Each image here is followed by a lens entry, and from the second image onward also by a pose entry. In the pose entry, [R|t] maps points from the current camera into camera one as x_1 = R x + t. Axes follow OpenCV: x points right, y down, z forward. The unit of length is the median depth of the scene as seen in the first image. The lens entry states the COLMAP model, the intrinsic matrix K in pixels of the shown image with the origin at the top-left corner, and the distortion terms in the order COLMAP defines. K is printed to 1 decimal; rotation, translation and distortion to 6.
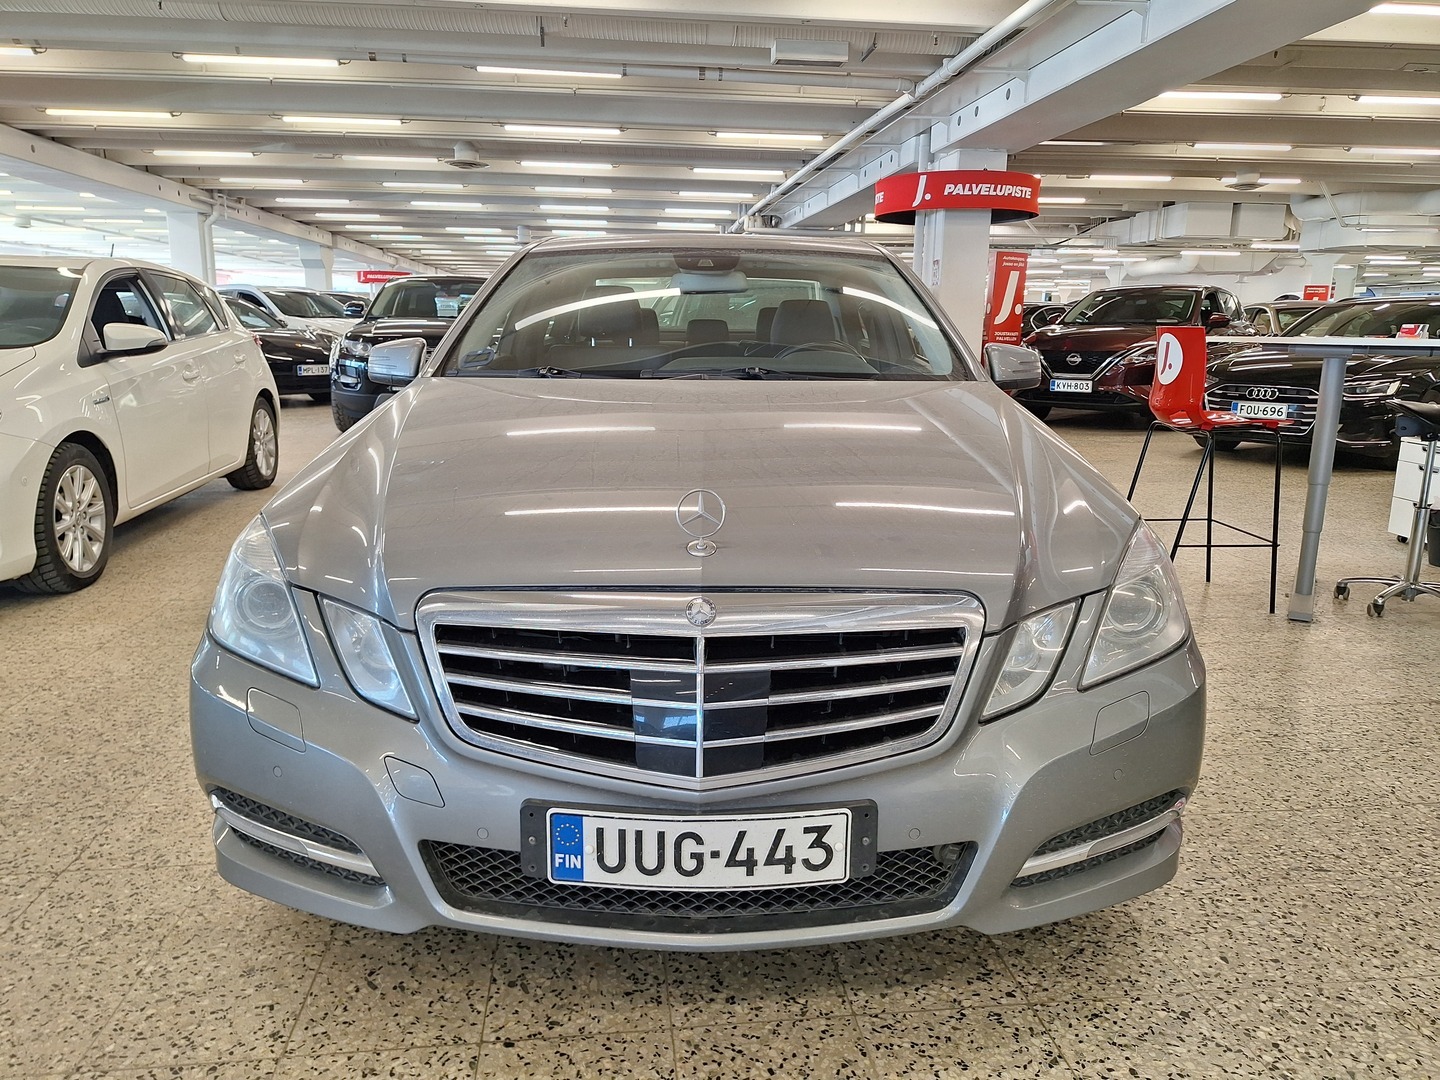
lens RADIAL K [[976.8, 0, 716.3], [0, 976.8, 541.7], [0, 0, 1]] dist [0.007178, -0.010649]
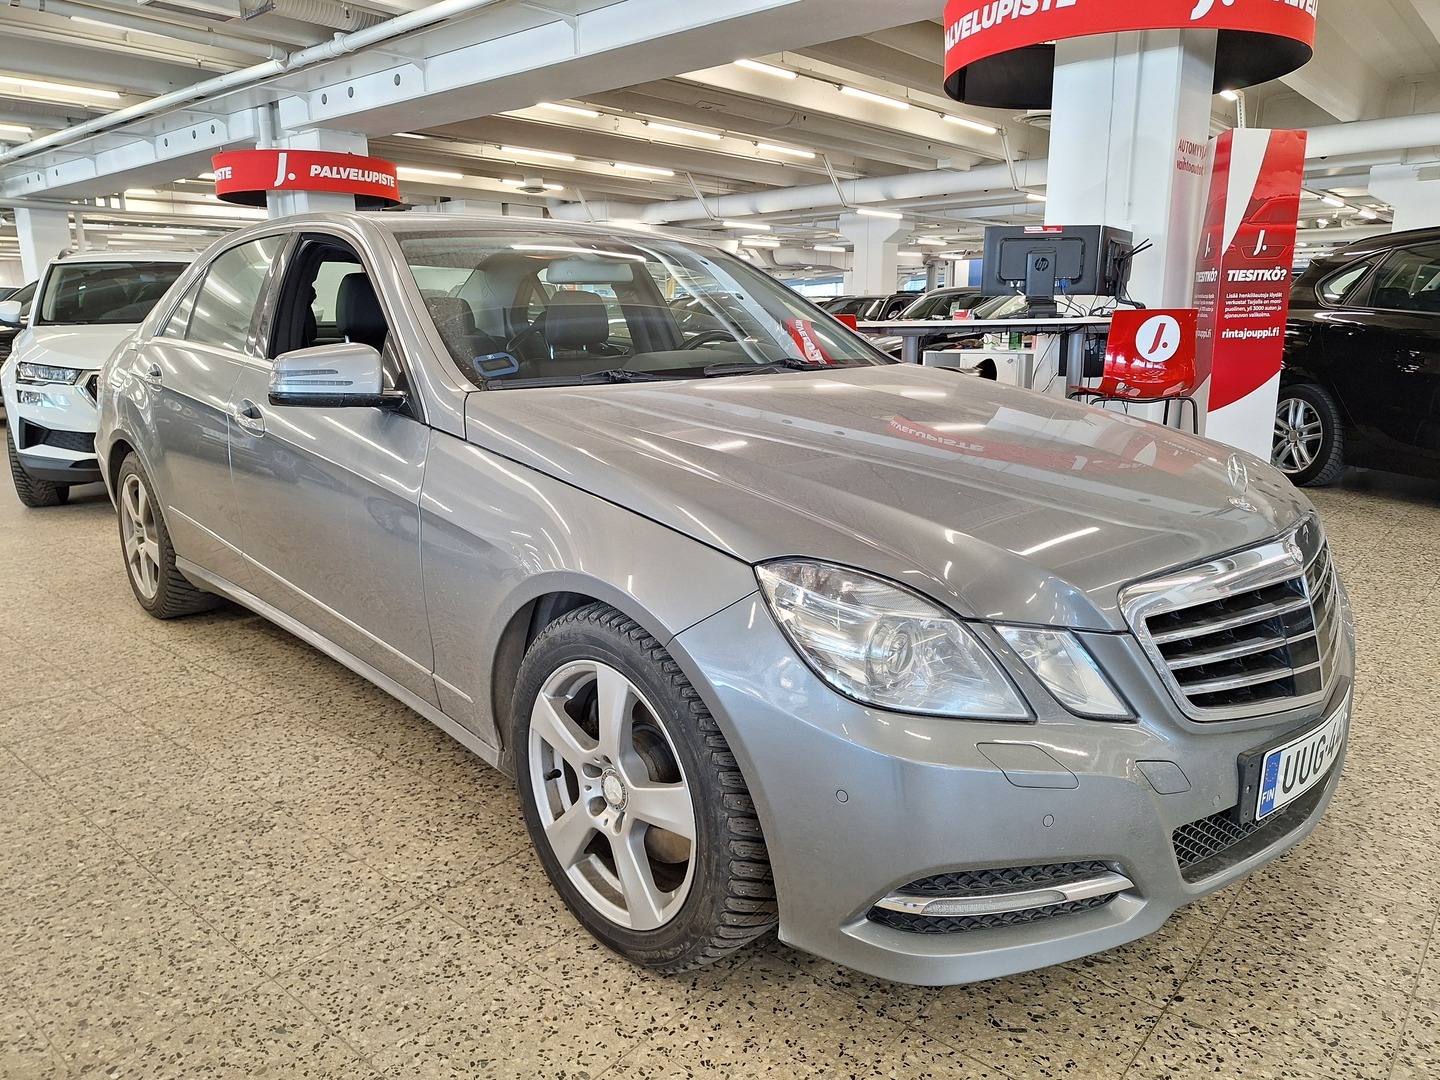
lens RADIAL K [[976.8, 0, 720.2], [0, 976.8, 534.4], [0, 0, 1]] dist [0.007178, -0.010649]
pose [[0.755889, -0.150405, 0.637189, -0.116630], [0.148735, 0.987256, 0.056593, -0.011190], [-0.637581, 0.051994, 0.768627, 0.048377]]
